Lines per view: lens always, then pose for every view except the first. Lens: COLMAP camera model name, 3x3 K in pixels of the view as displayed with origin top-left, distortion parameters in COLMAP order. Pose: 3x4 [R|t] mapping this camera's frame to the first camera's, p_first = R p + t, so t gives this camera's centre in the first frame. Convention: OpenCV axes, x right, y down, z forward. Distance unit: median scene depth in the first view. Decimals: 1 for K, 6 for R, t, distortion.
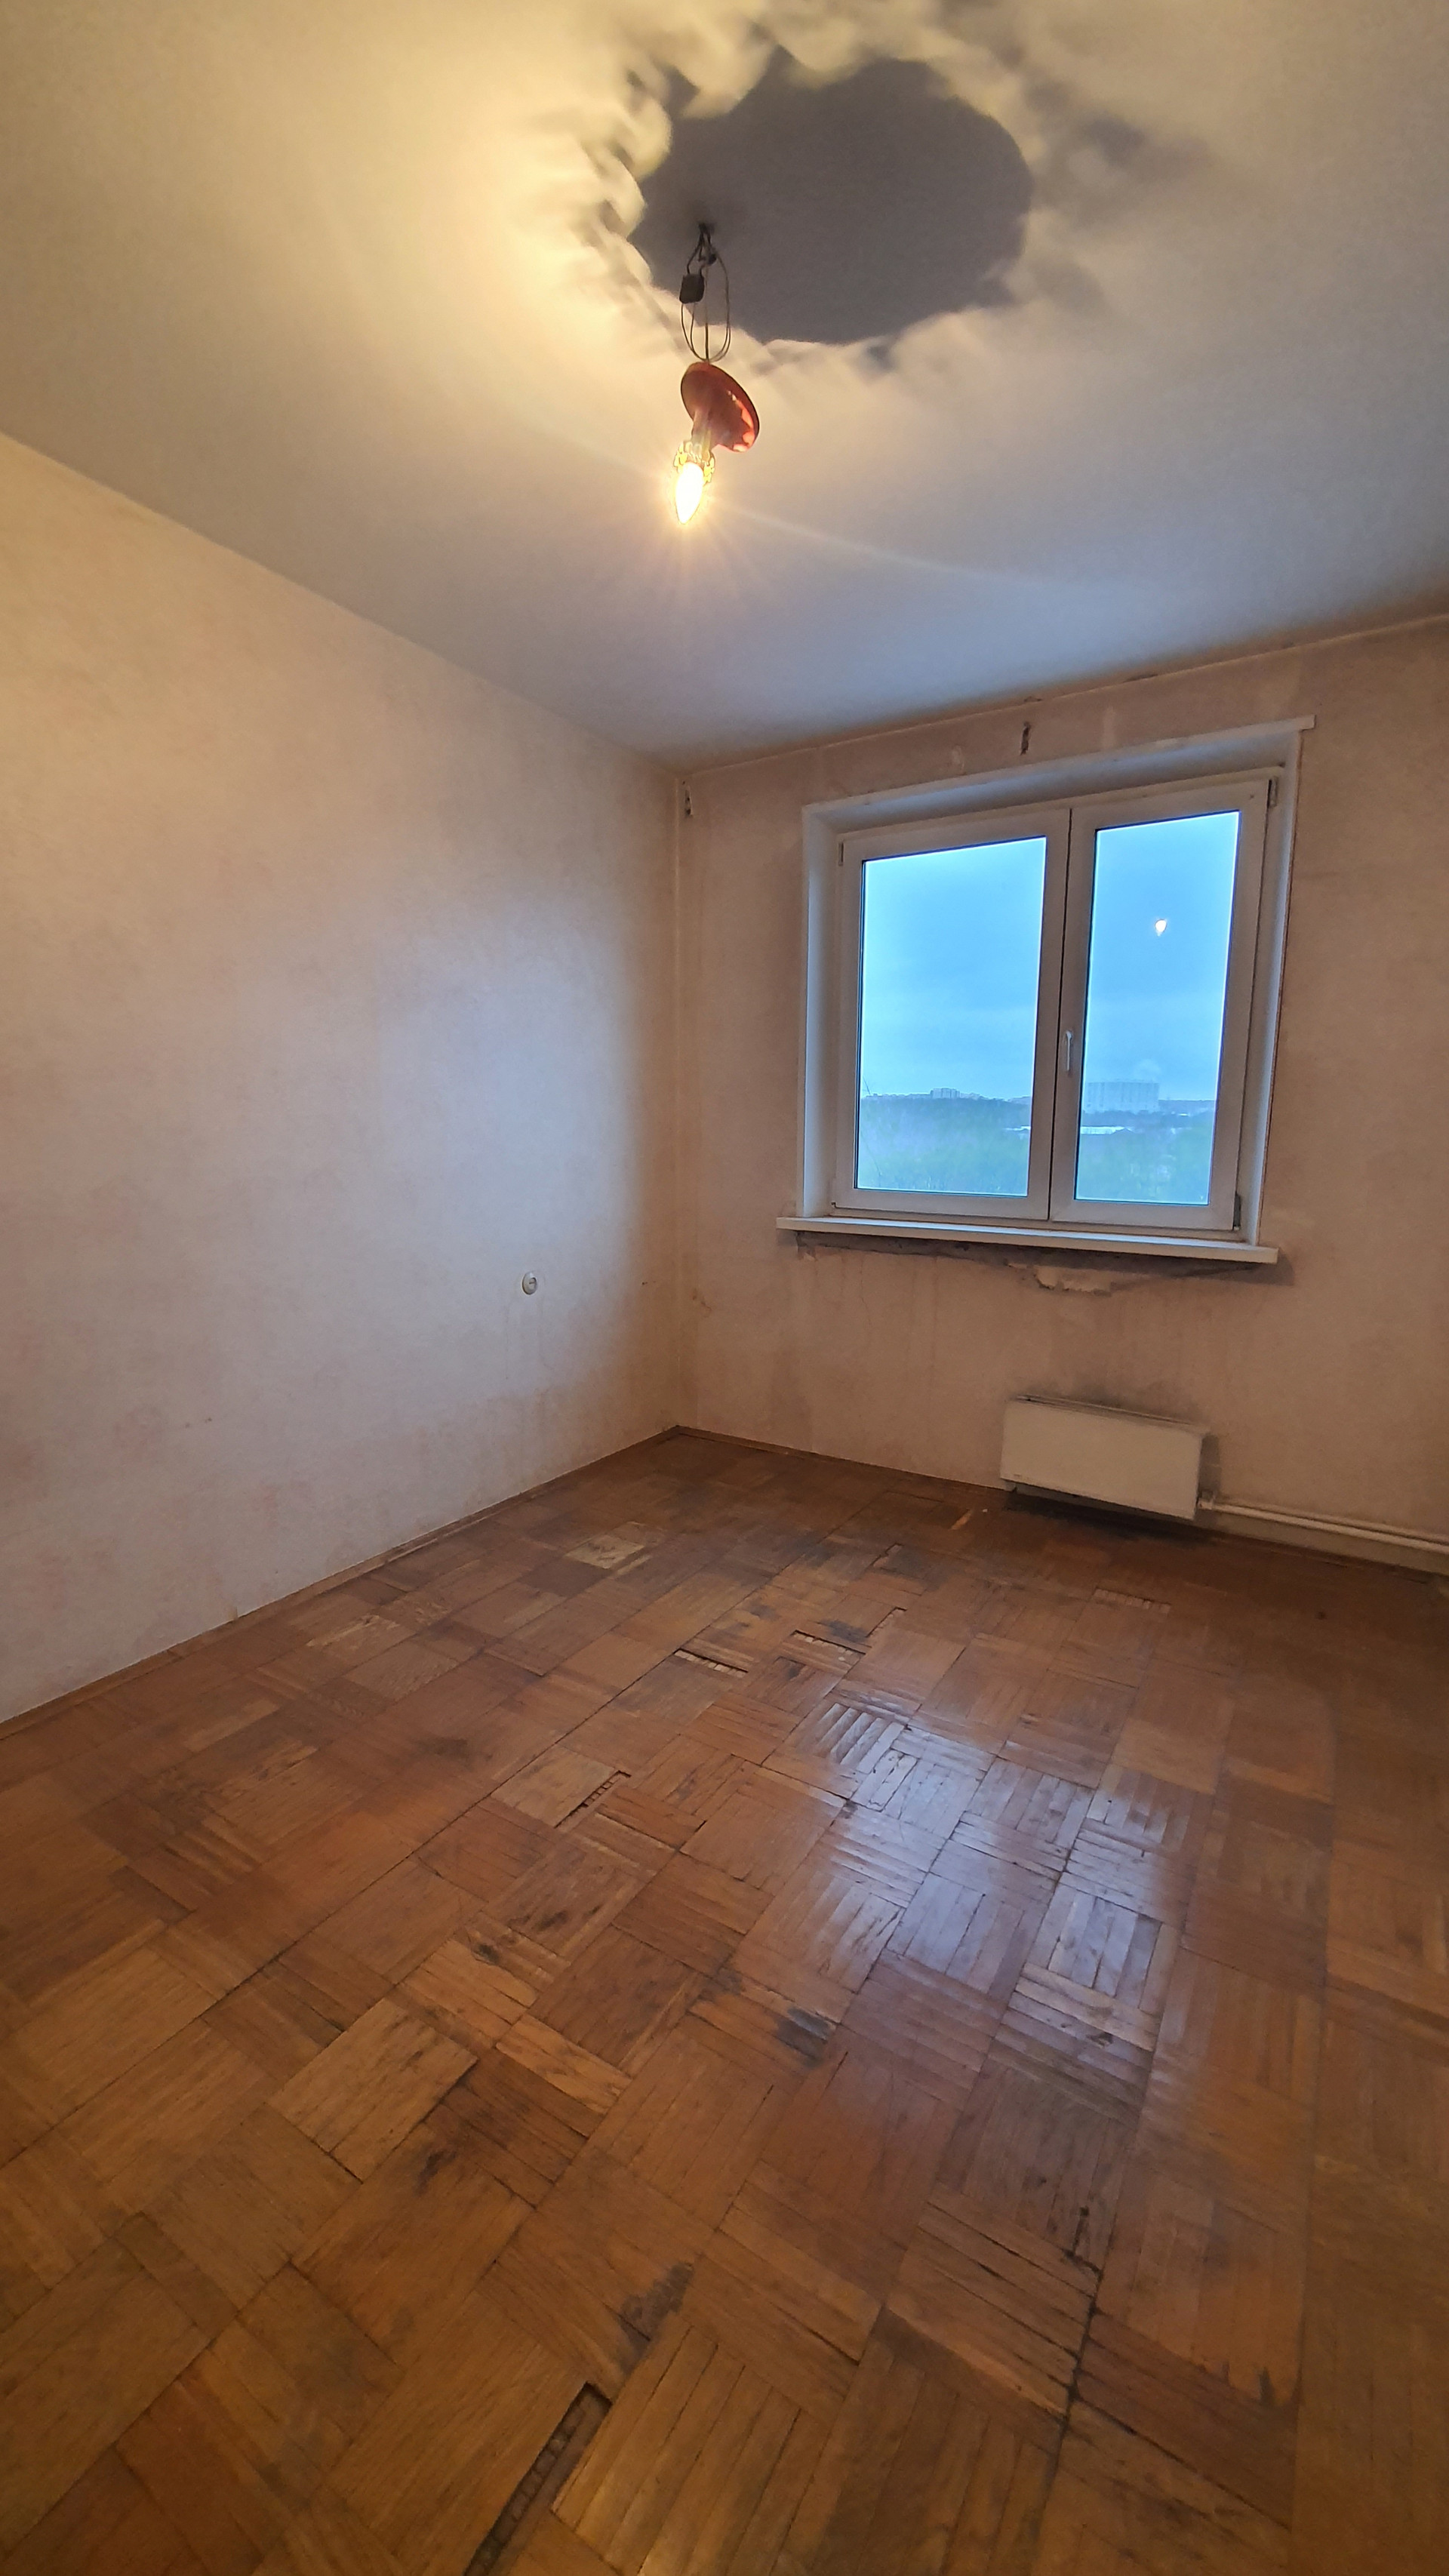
lens RADIAL K [[1029.0, 0, 701.1], [0, 1029.0, 1287.1], [0, 0, 1]] dist [0.007071, -0.003403]
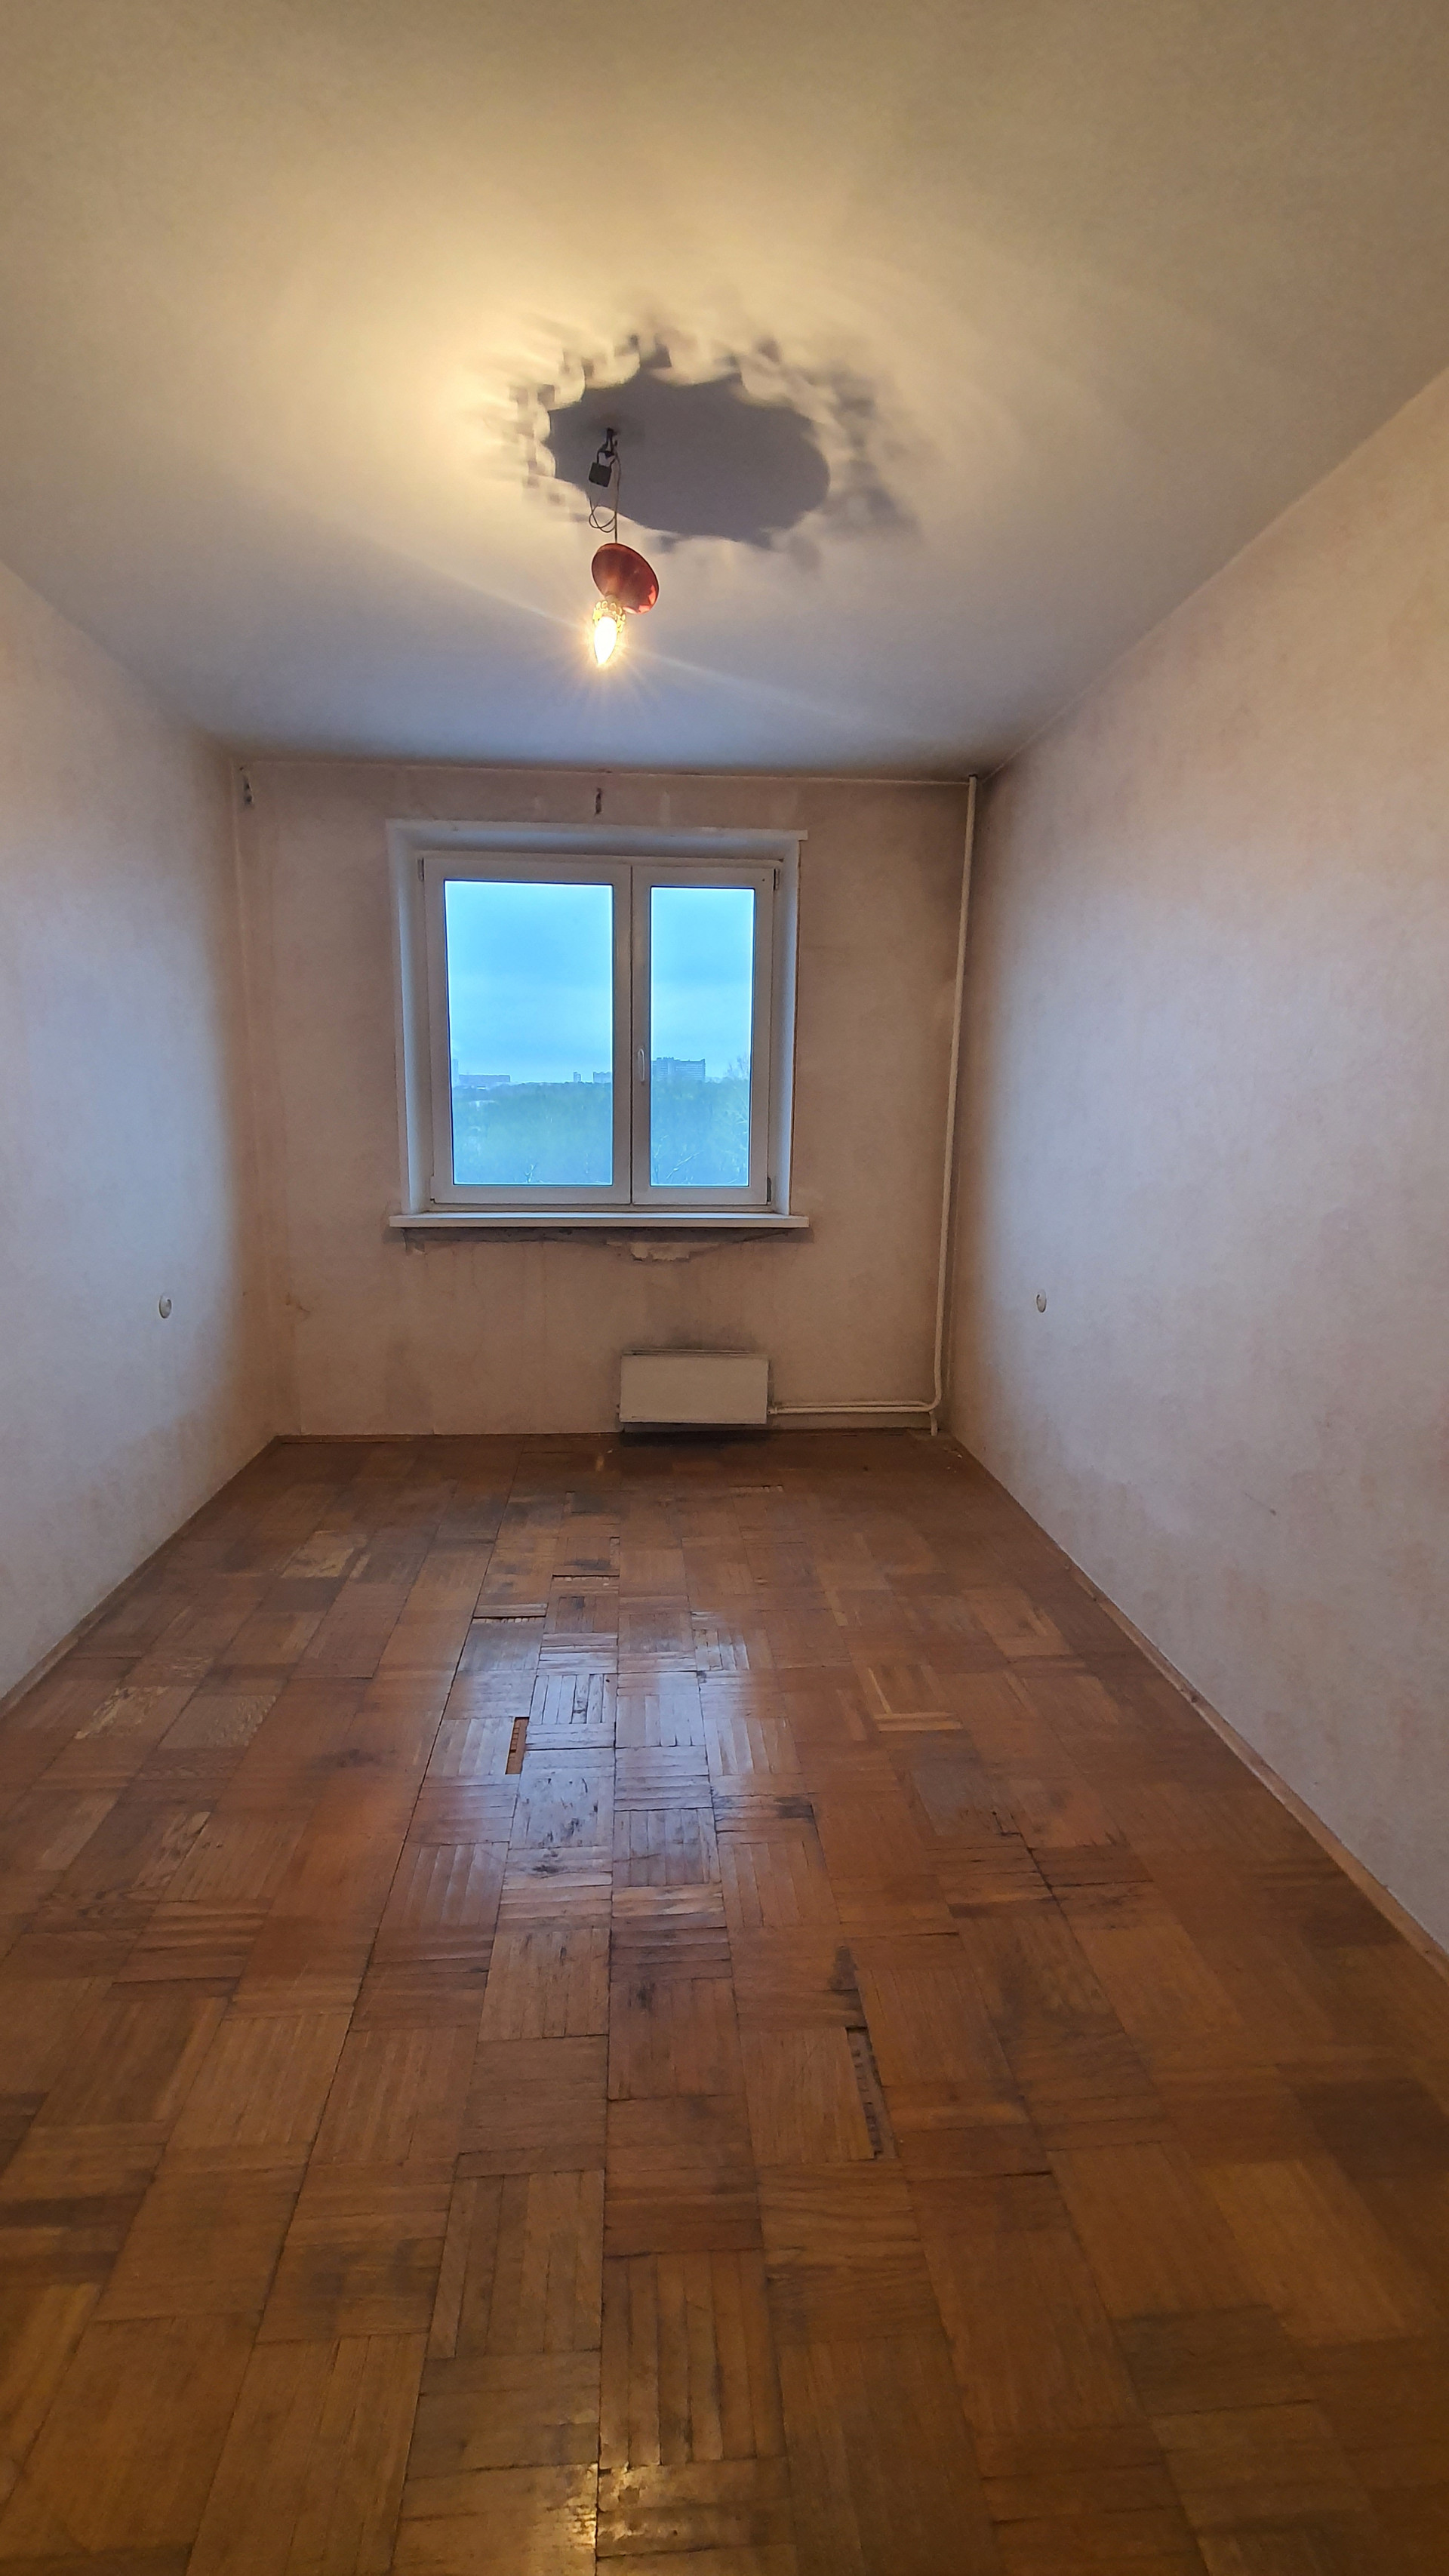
lens RADIAL K [[1029.0, 0, 701.1], [0, 1029.0, 1287.1], [0, 0, 1]] dist [0.007071, -0.003403]
pose [[0.803295, -0.105007, 0.586251, -0.370743], [0.090438, 0.994426, 0.054198, -0.030809], [-0.588674, 0.009483, 0.808315, -0.027637]]
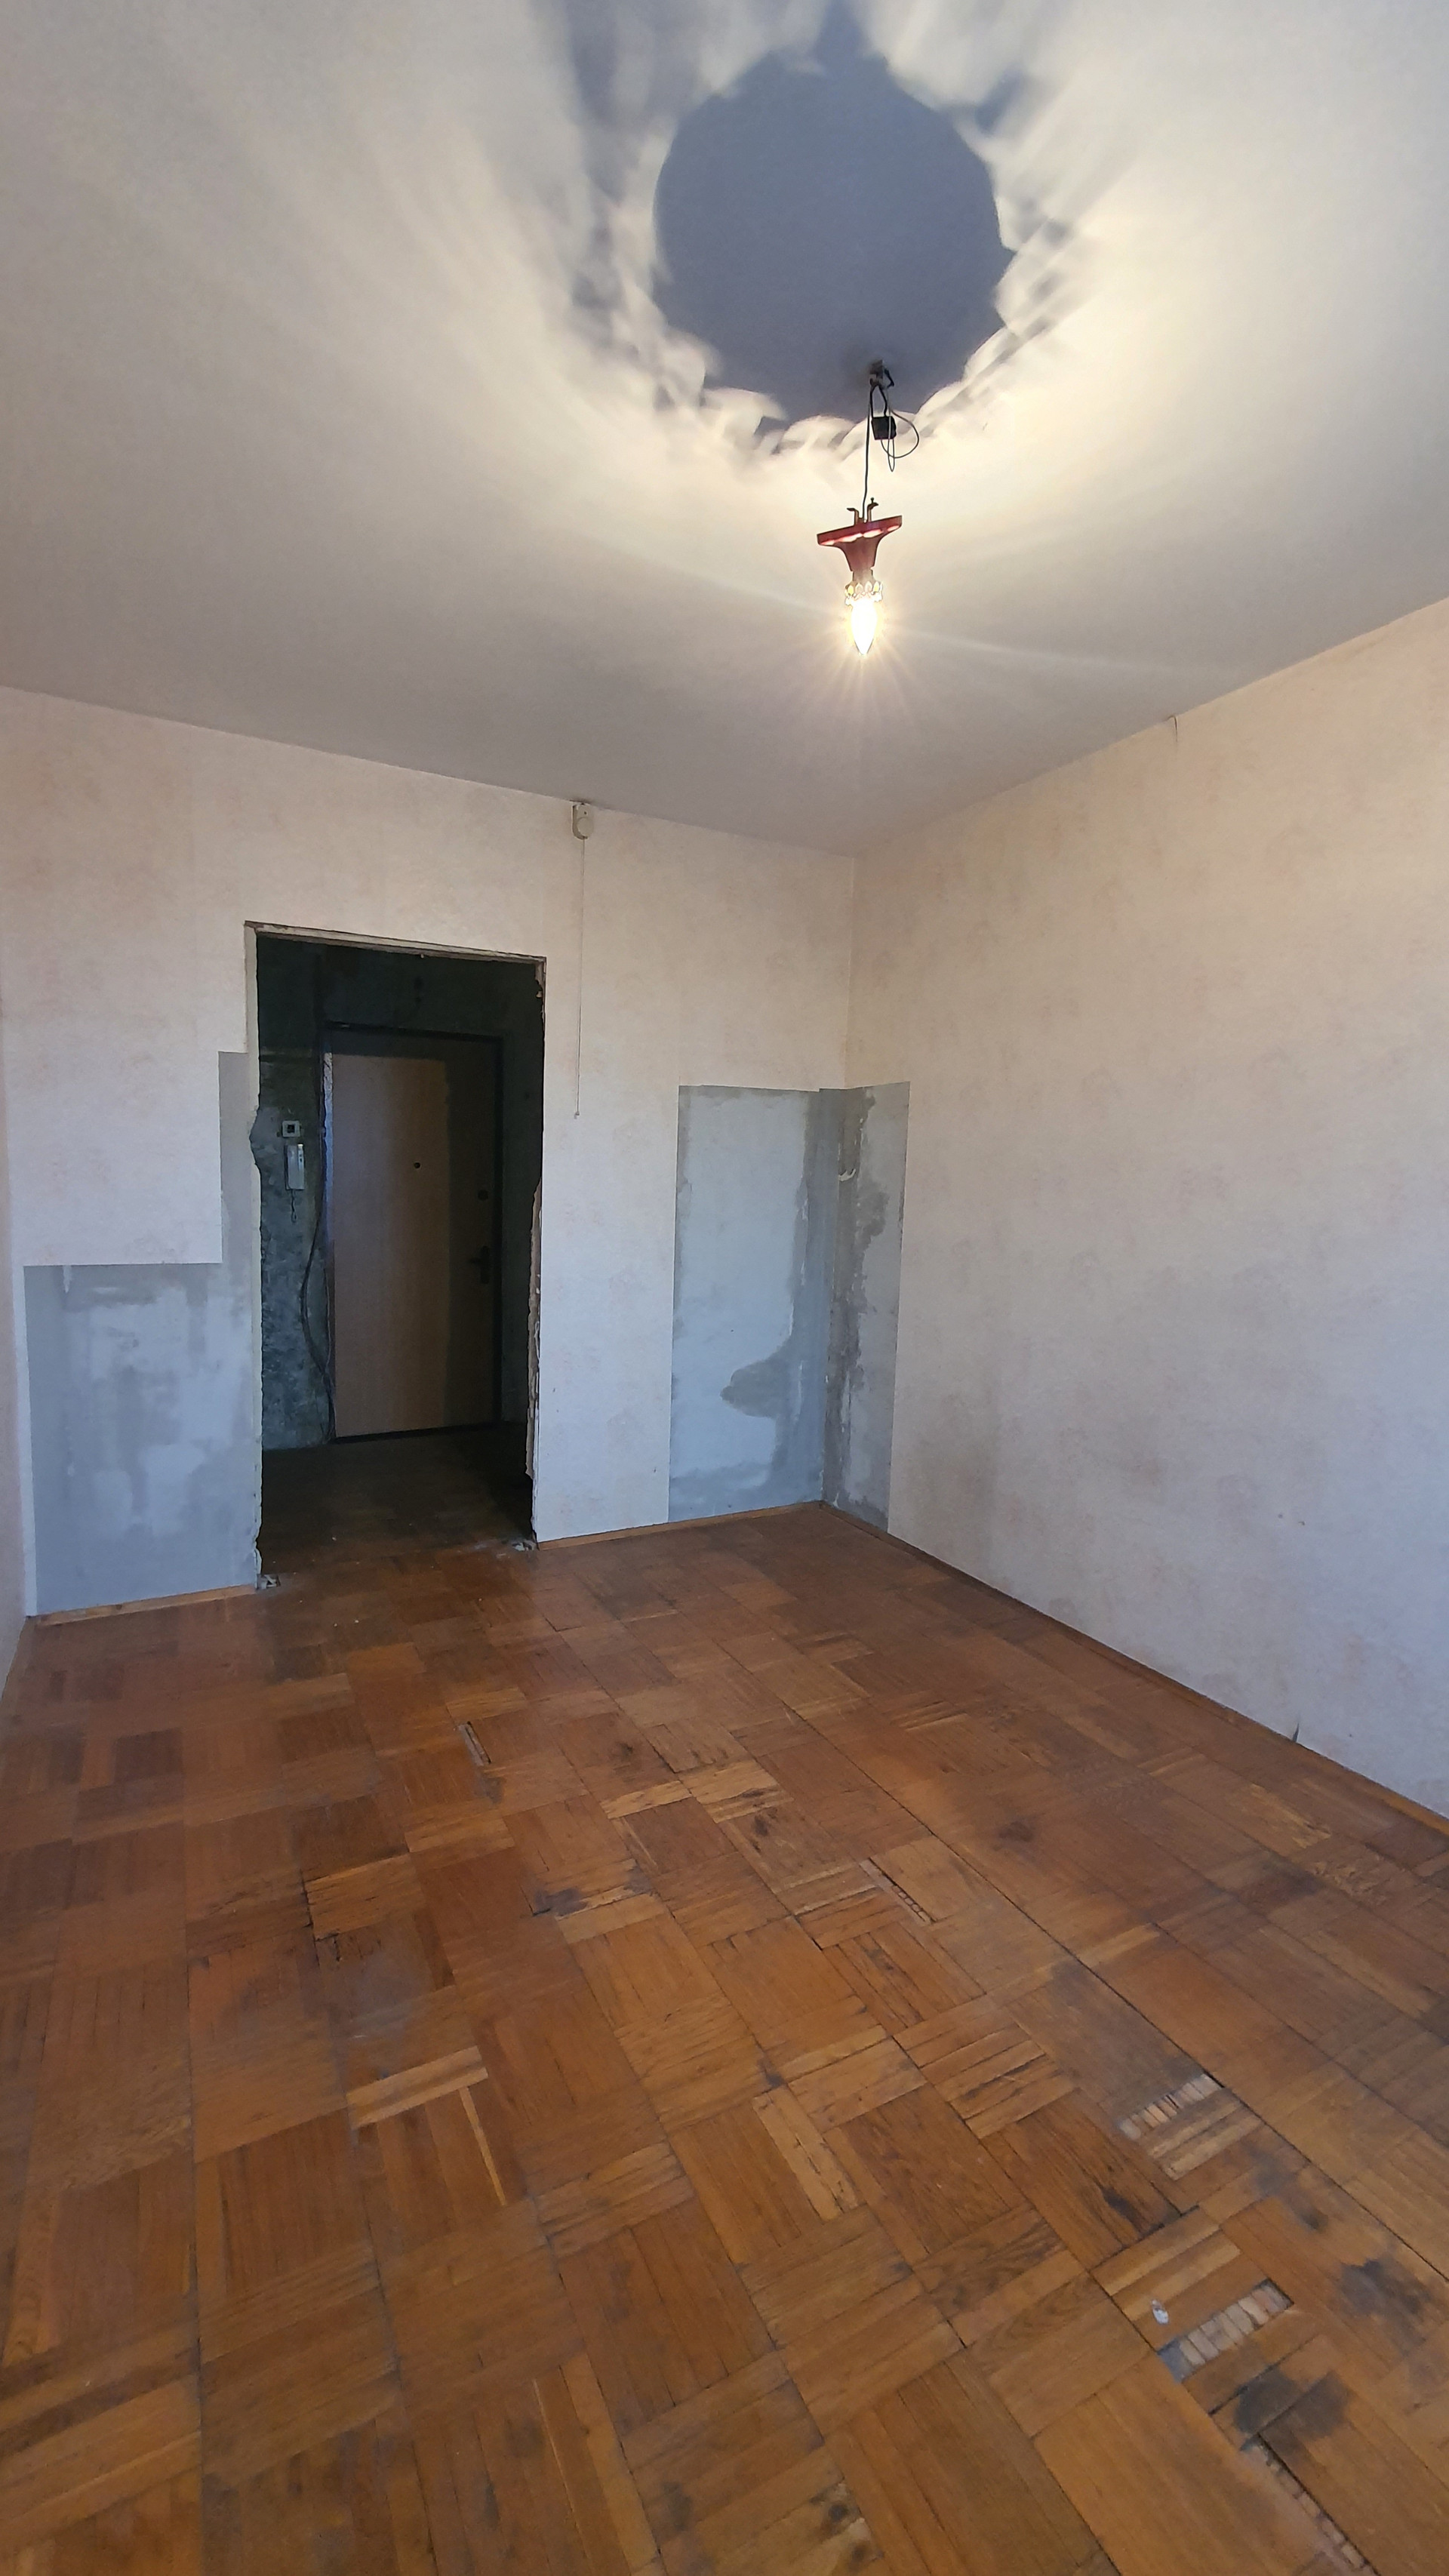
lens RADIAL K [[1019.2, 0, 708.8], [0, 1019.2, 1293.6], [0, 0, 1]] dist [0.000772, 0.000111]
pose [[-0.494244, 0.072828, -0.866267, 0.527952], [-0.174011, 0.968029, 0.180664, -0.134974], [0.851729, 0.240032, -0.465770, 0.779985]]
